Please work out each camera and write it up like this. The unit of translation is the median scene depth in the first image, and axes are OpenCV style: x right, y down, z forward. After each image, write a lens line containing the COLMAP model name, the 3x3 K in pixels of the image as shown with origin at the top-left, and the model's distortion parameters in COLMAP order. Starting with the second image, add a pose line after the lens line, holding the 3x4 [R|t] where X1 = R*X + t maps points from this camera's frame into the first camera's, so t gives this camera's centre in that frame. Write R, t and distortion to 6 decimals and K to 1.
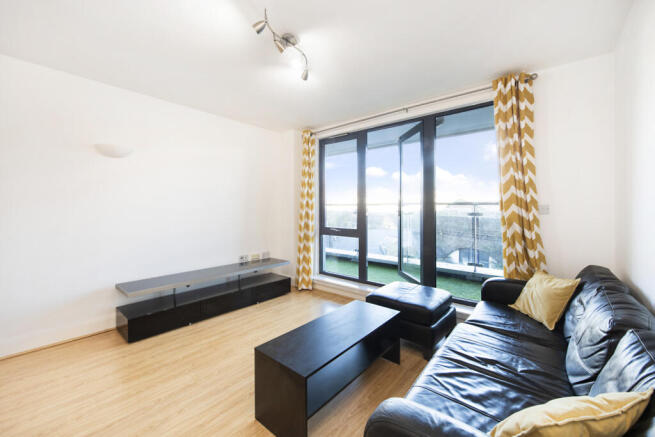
lens RADIAL K [[262.6, 0, 326.5], [0, 262.6, 208.7], [0, 0, 1]] dist [-0.000919, -0.000019]
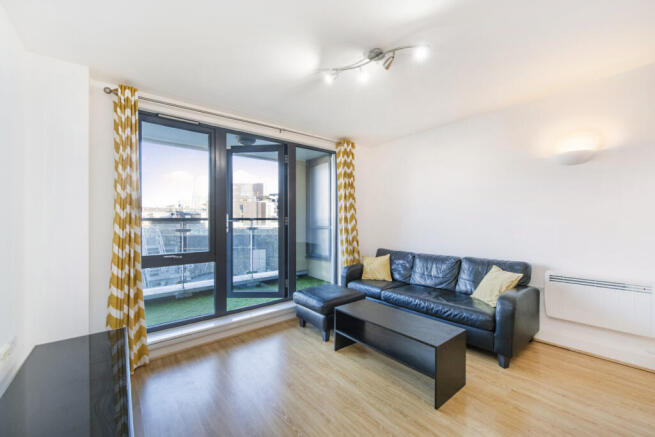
lens RADIAL K [[264.2, 0, 327.5], [0, 264.2, 218.5], [0, 0, 1]] dist [0.001095, 0.000080]
pose [[0.186511, 0.014854, 0.982341, -0.822146], [0.015345, 0.999720, -0.018031, 0.002919], [-0.982333, 0.018437, 0.186231, 0.719434]]
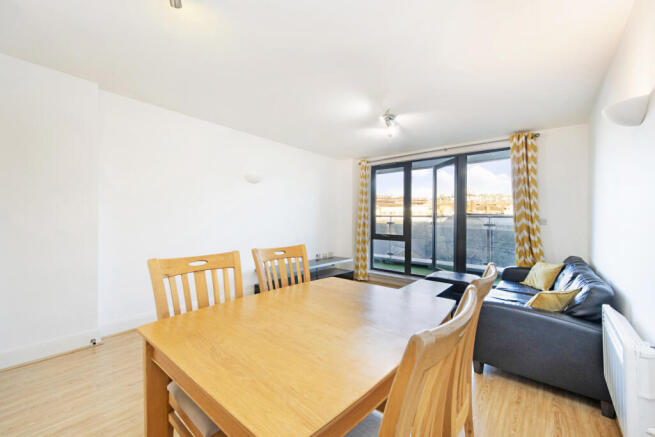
lens RADIAL K [[264.2, 0, 327.5], [0, 264.2, 218.5], [0, 0, 1]] dist [0.001095, 0.000080]
pose [[0.999940, 0.010923, 0.000211, -0.378887], [-0.010922, 0.999938, -0.001991, 0.000606], [-0.000233, 0.001989, 0.999998, -0.477998]]
